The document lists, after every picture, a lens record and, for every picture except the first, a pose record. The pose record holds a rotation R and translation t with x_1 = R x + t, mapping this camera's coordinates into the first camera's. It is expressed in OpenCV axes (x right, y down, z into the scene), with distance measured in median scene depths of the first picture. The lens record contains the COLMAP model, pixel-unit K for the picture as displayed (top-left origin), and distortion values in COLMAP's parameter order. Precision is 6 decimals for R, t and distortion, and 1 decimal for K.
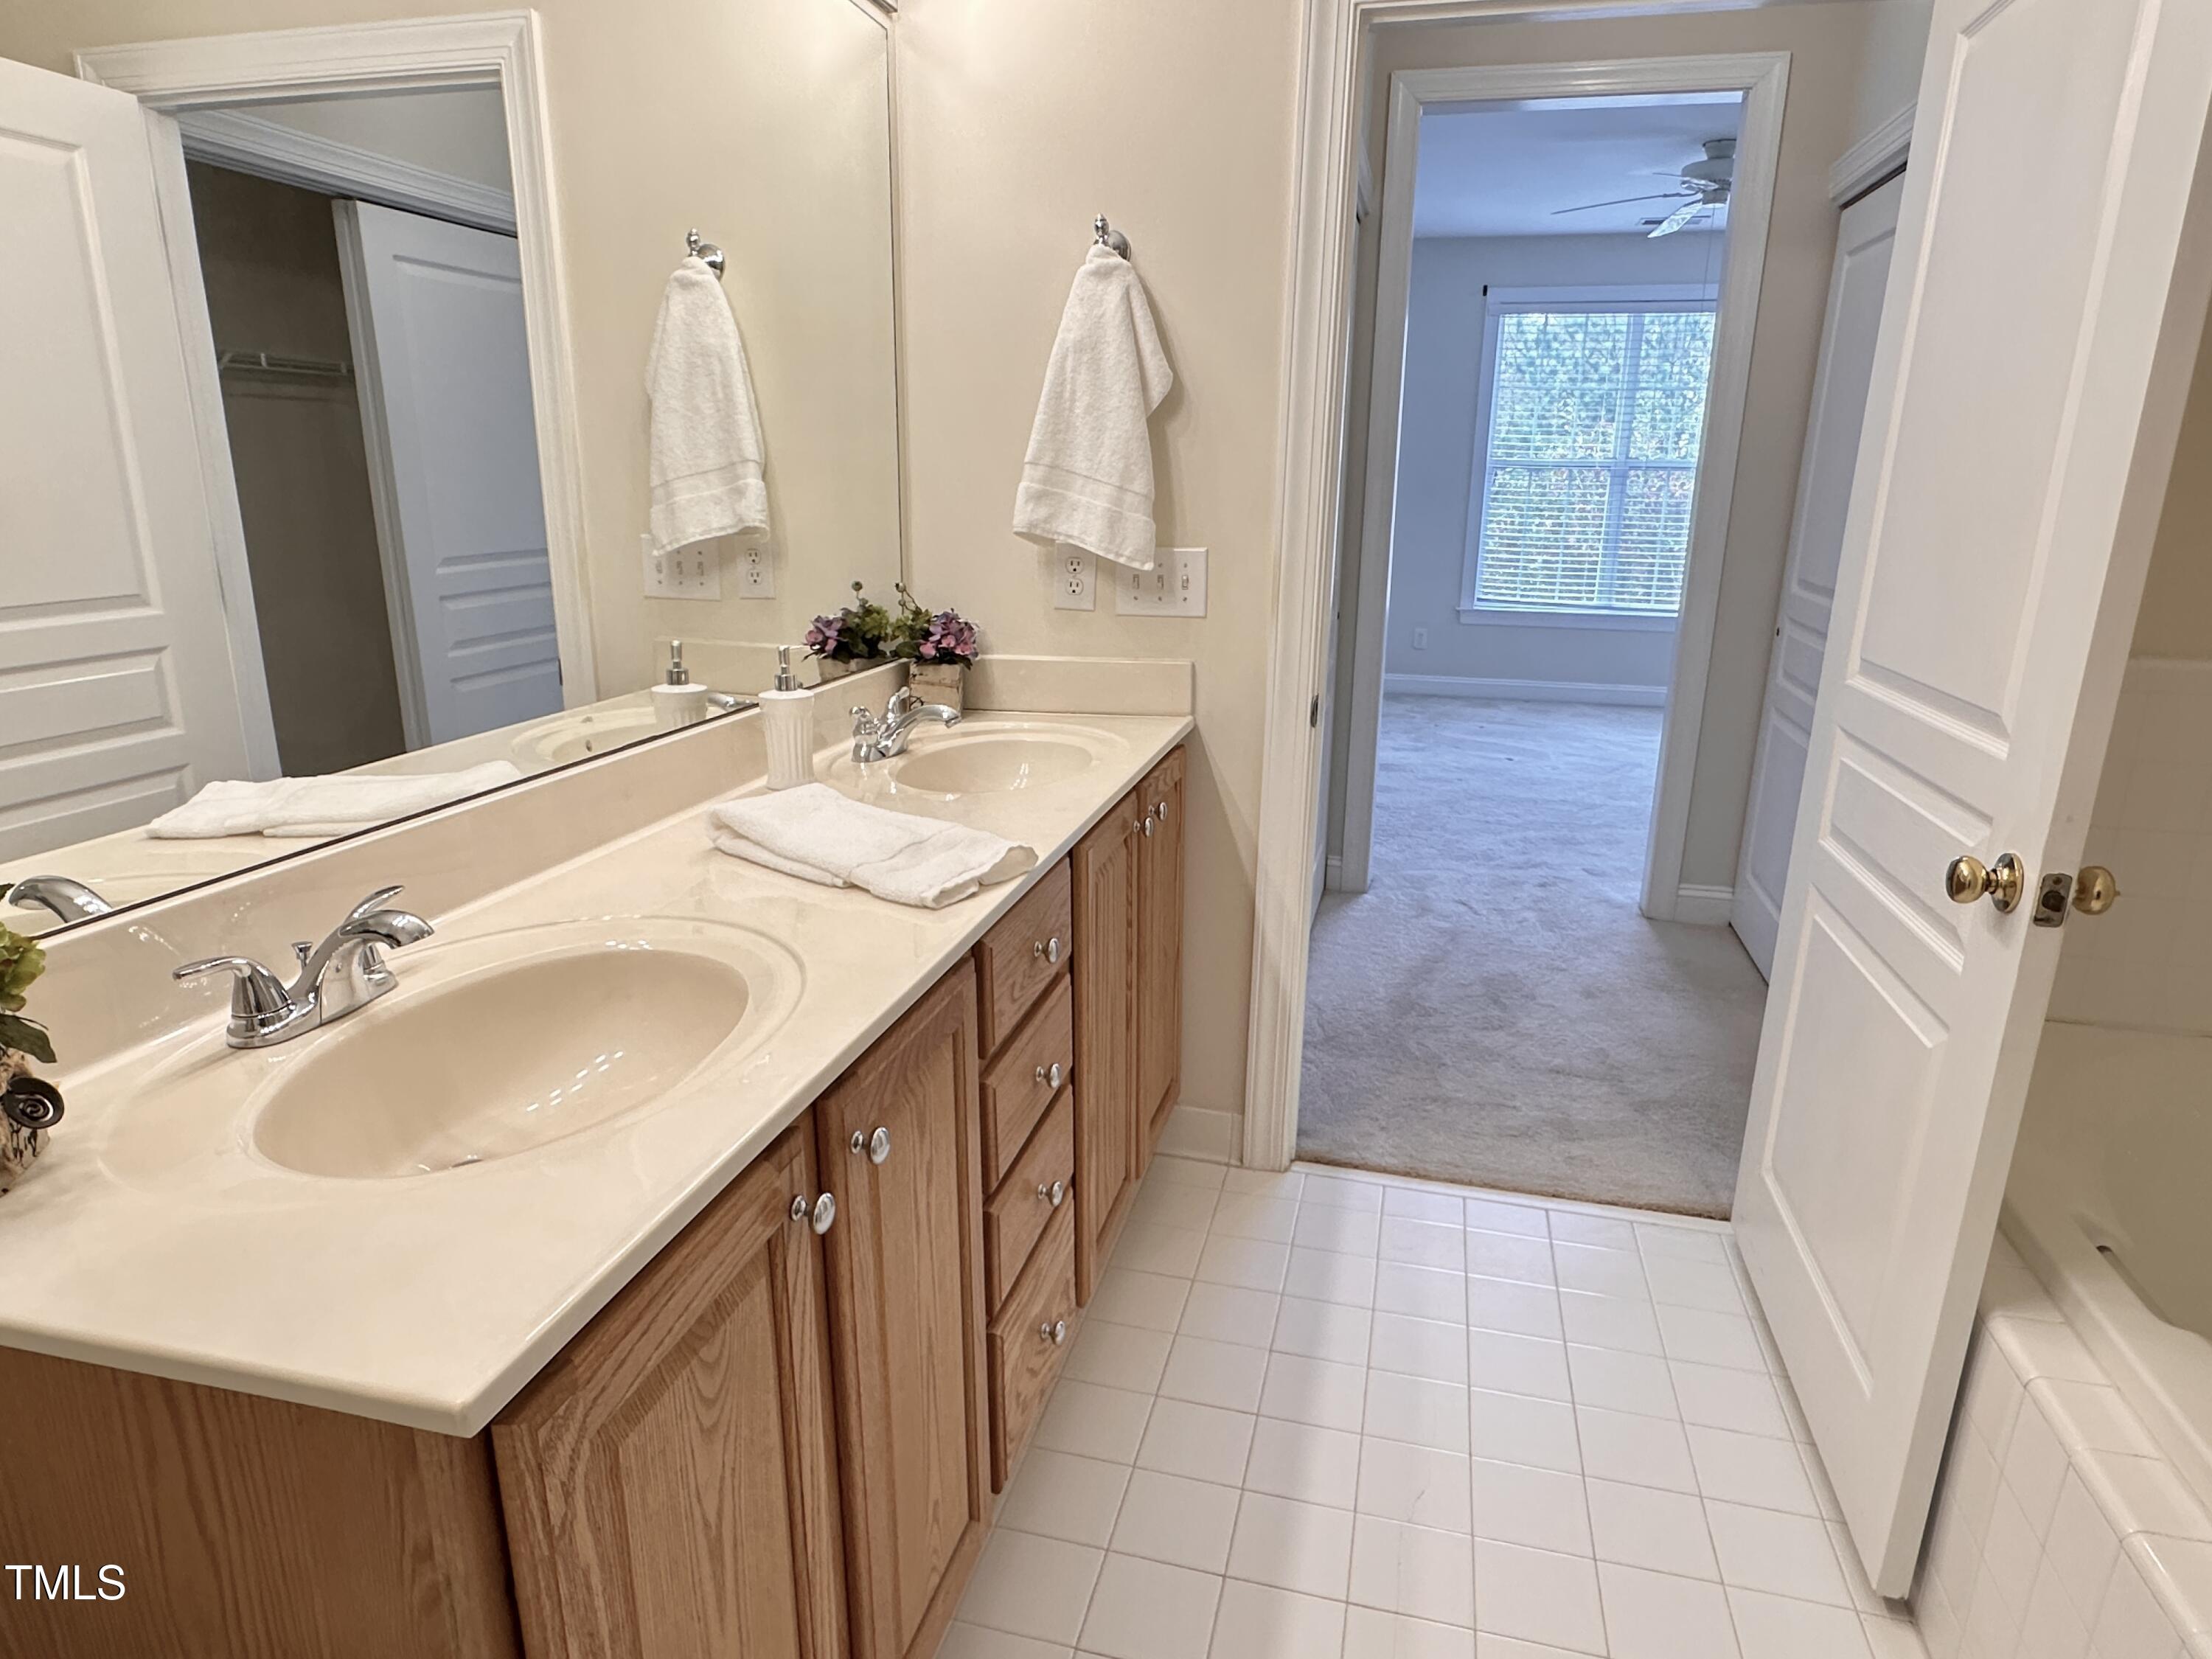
lens RADIAL K [[1286.3, 0, 1106.7], [0, 1286.3, 840.6], [0, 0, 1]] dist [0.007473, 0.001587]
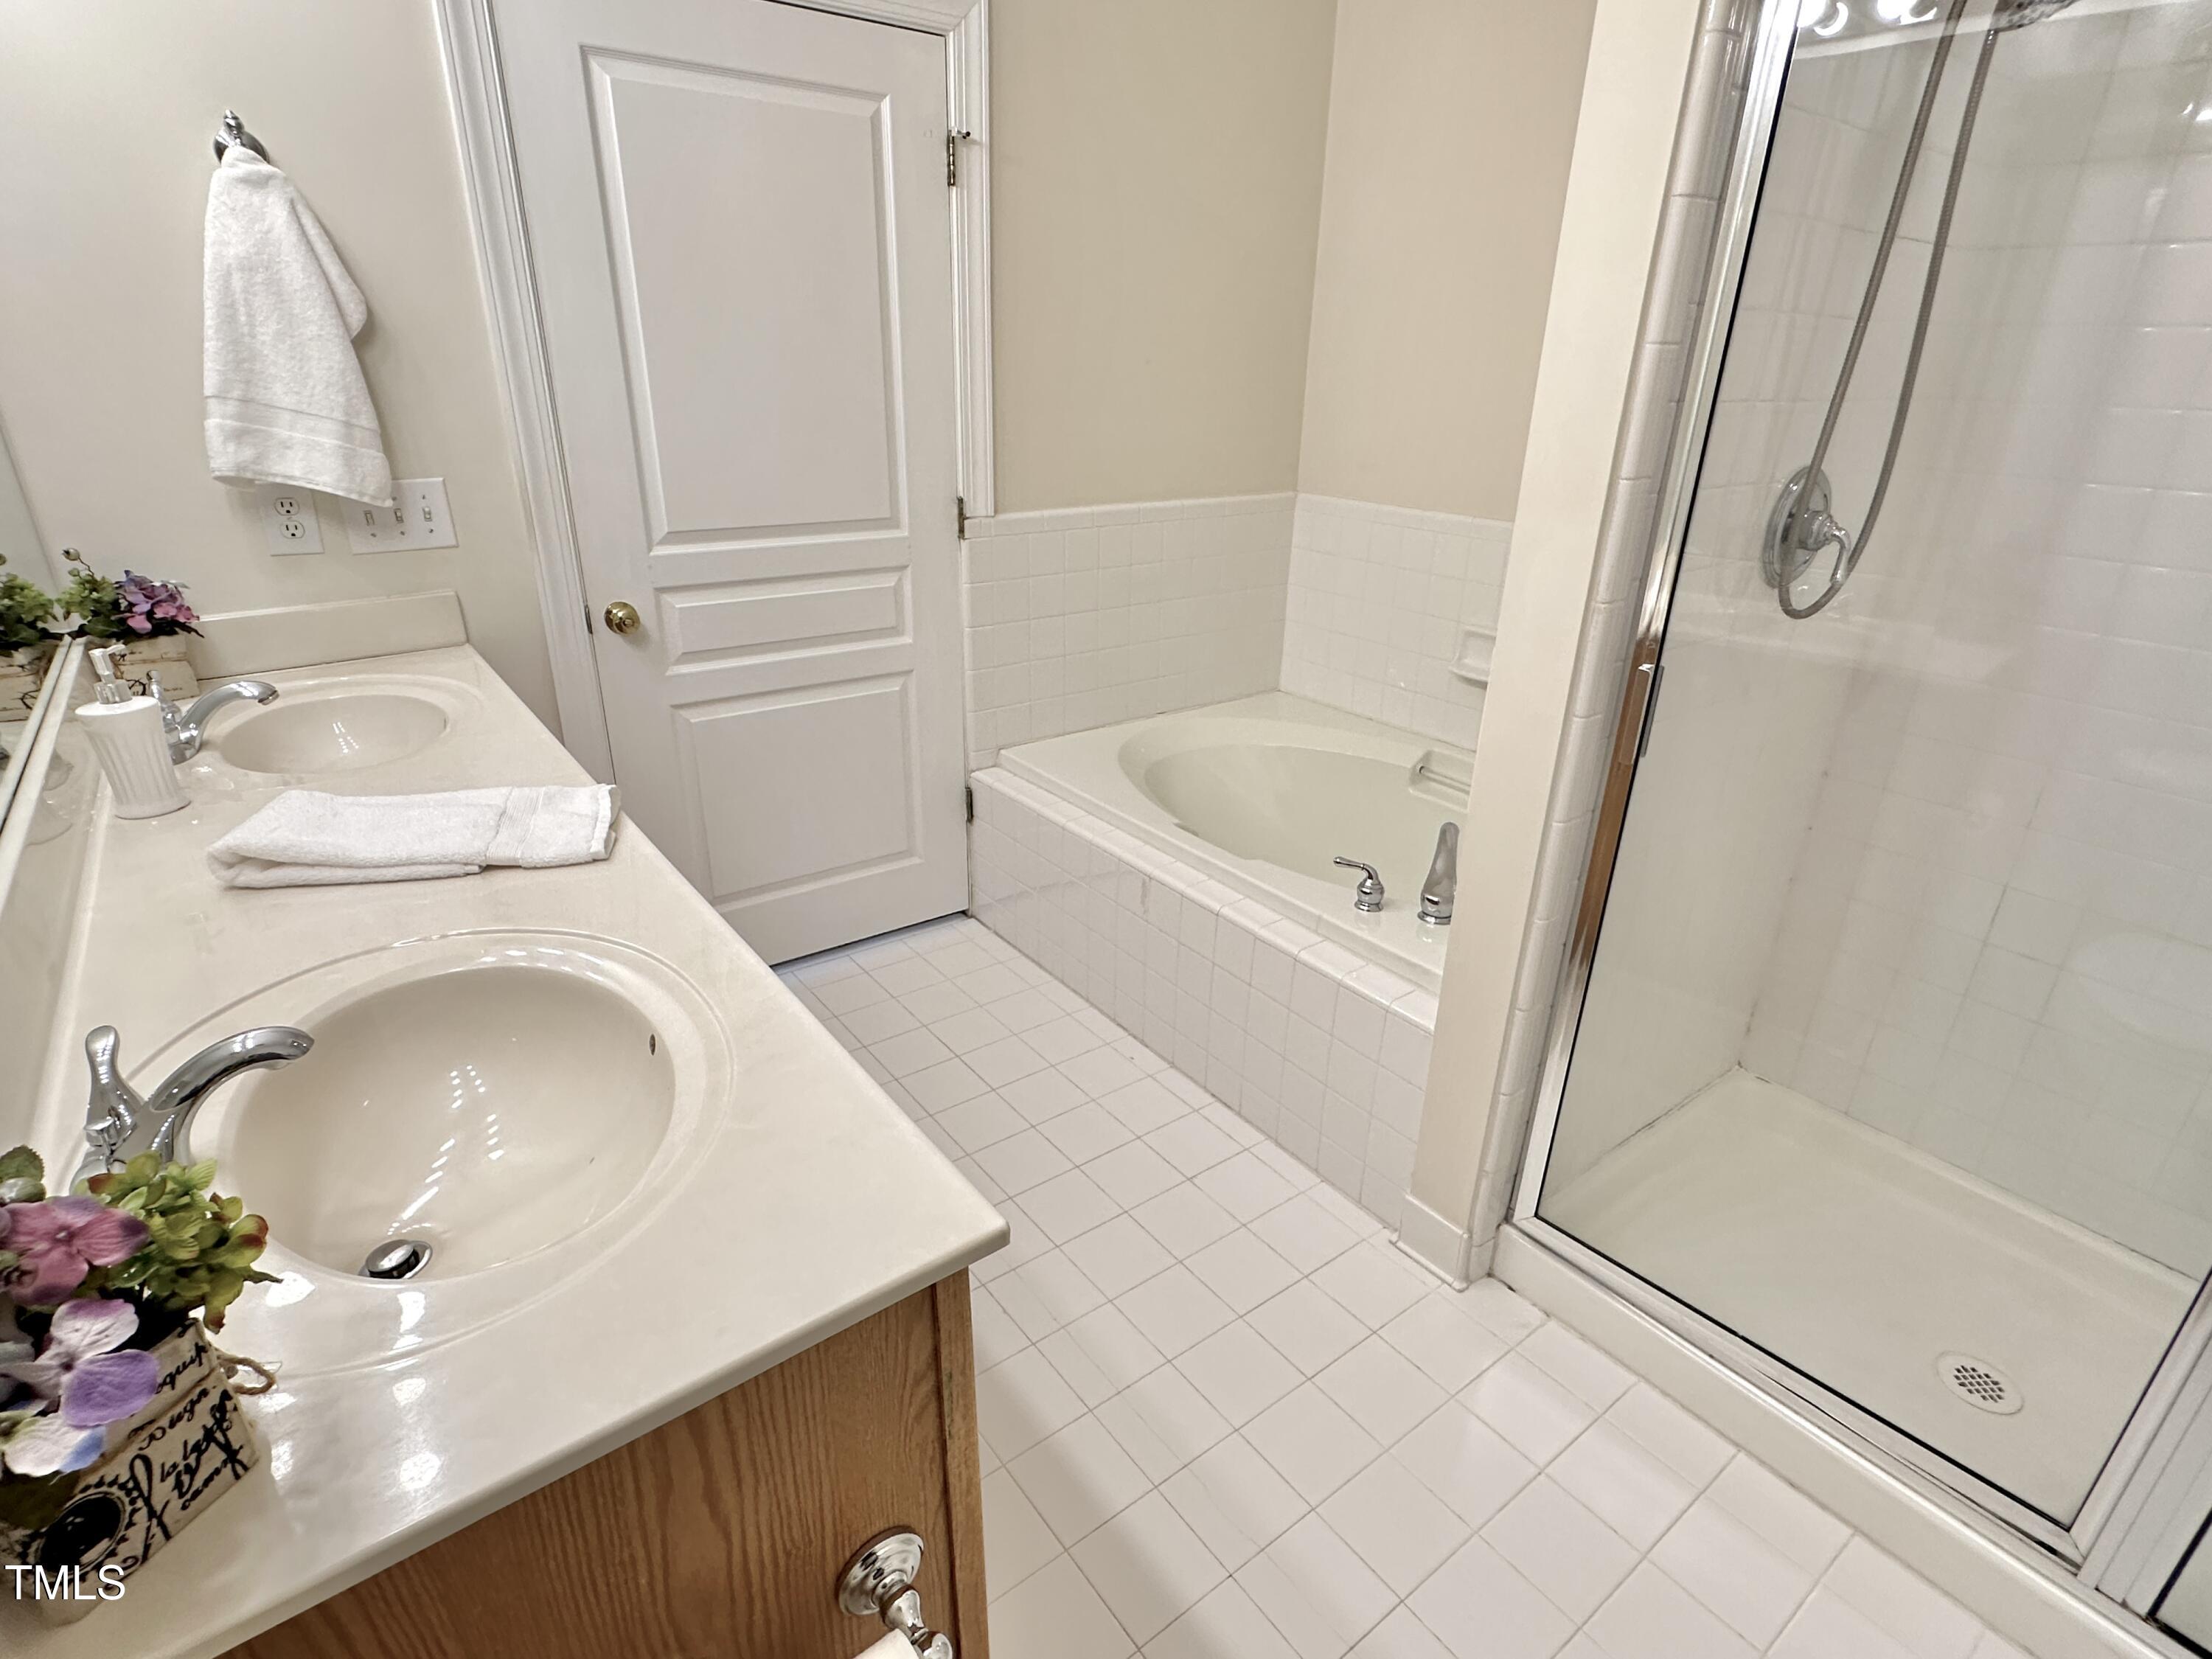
lens RADIAL K [[1080.7, 0, 1100.8], [0, 1080.7, 823.8], [0, 0, 1]] dist [0.003642, -0.000238]
pose [[0.634293, -0.298133, 0.713294, -0.295750], [0.196654, 0.954522, 0.224085, -0.057462], [-0.747663, -0.001863, 0.664076, 0.037175]]
